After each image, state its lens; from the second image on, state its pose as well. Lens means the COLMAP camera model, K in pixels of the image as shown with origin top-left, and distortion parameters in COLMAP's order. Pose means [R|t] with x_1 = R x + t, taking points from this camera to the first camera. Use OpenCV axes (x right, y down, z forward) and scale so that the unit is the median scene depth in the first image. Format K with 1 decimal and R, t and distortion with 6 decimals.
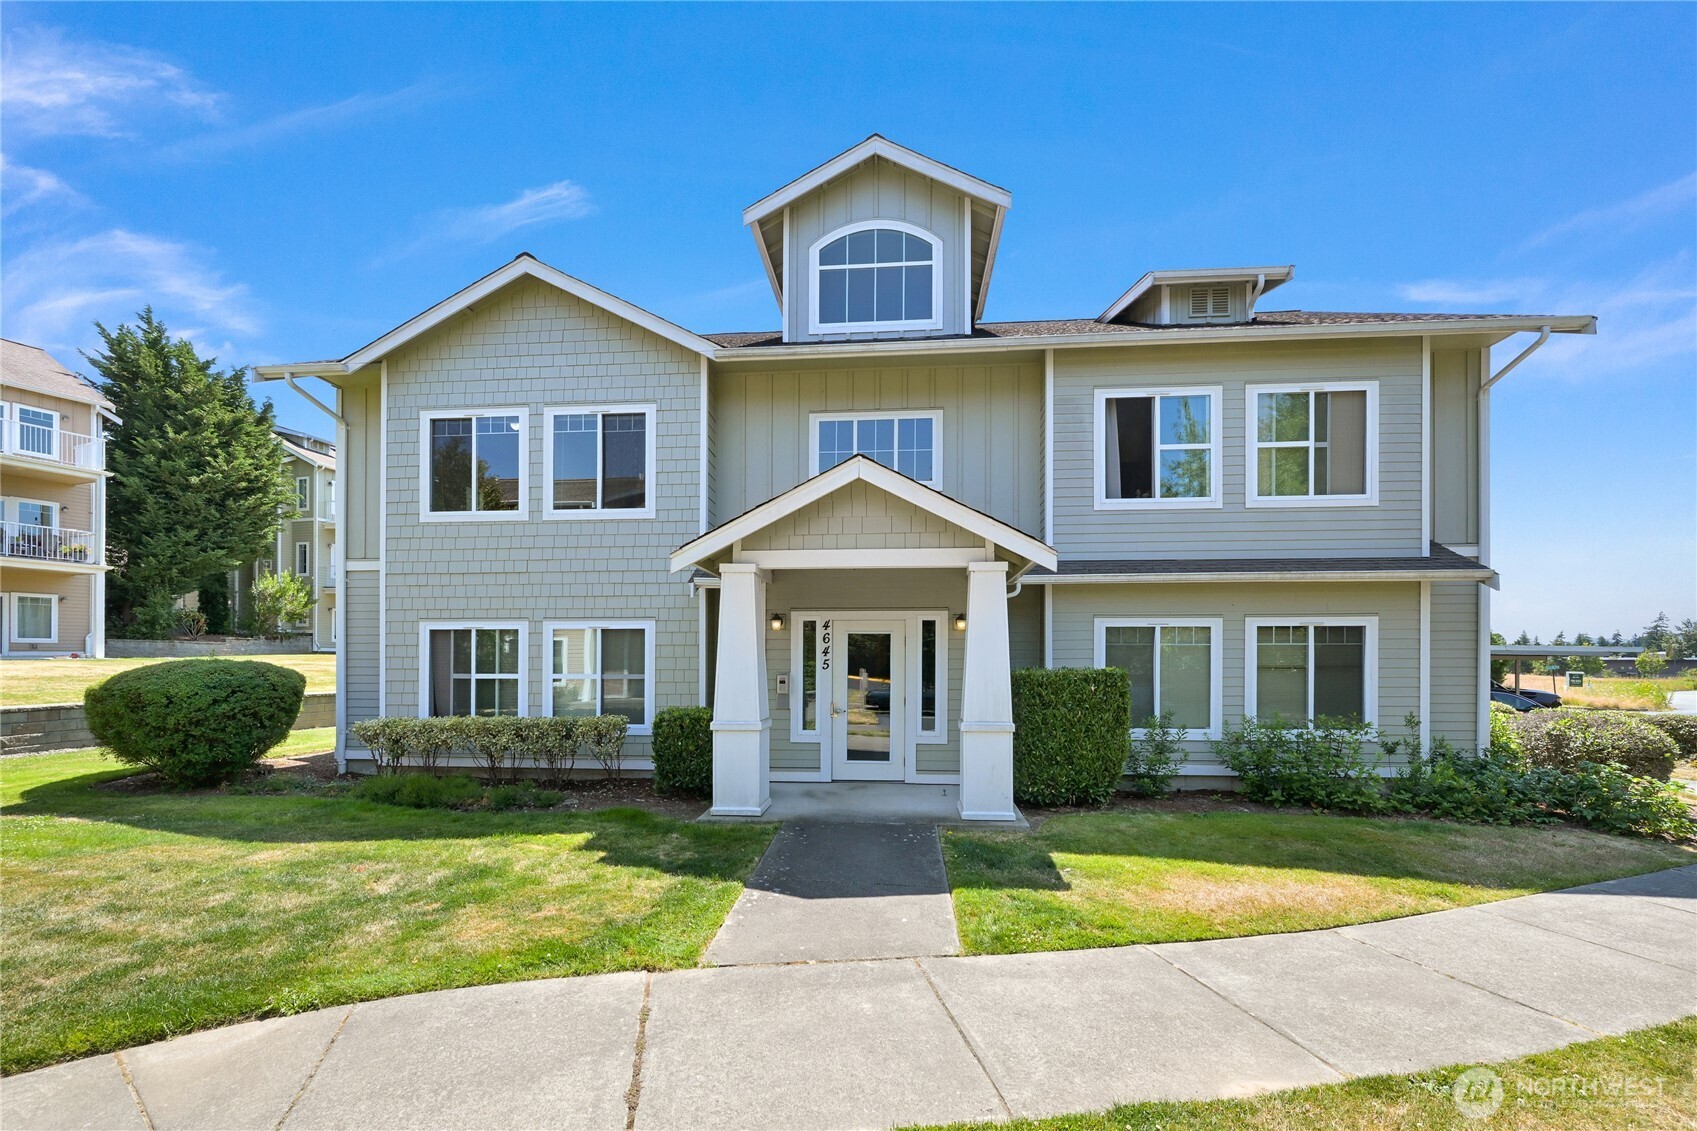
lens RADIAL K [[665.4, 0, 853.9], [0, 665.4, 607.0], [0, 0, 1]] dist [-0.000084, 0.000003]
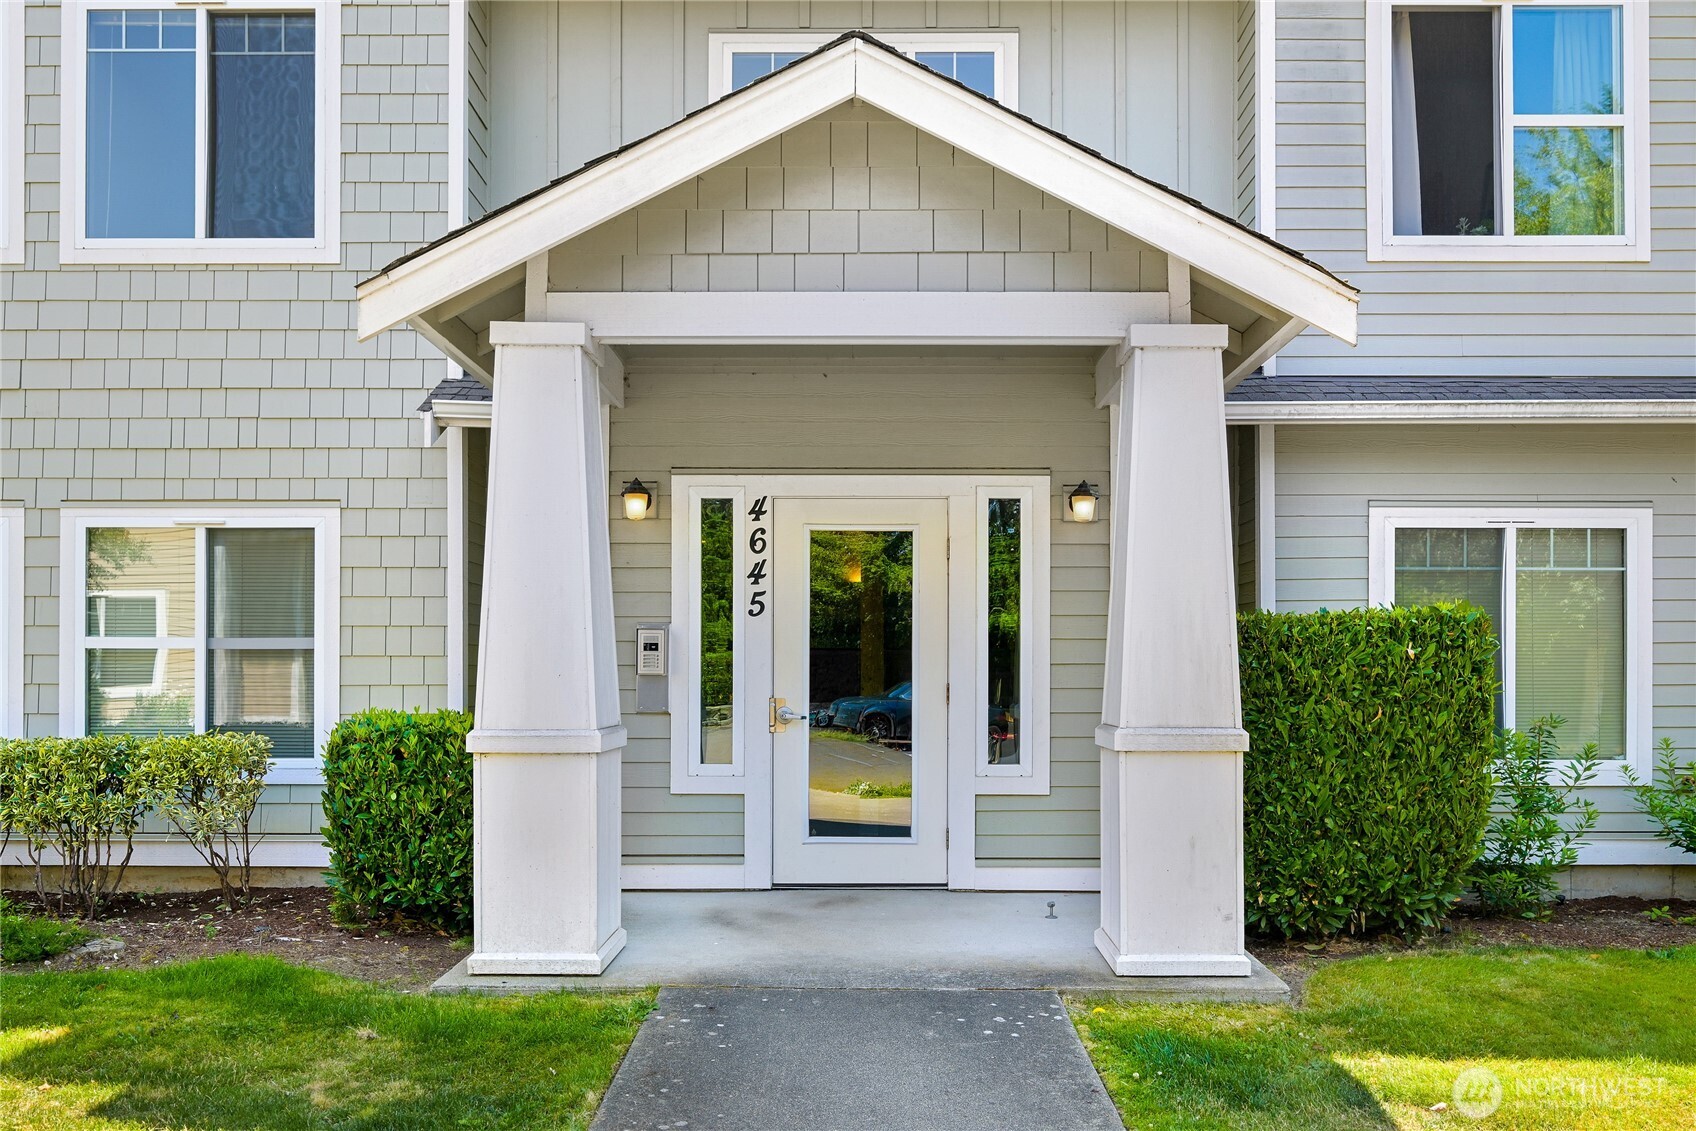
lens RADIAL K [[1332.2, 0, 848.0], [0, 1332.2, 565.5], [0, 0, 1]] dist [-0.002491, -0.002280]
pose [[0.998716, -0.001063, 0.050646, -0.028071], [0.000550, 0.999949, 0.010125, 0.054922], [-0.050654, -0.010084, 0.998665, 0.178504]]
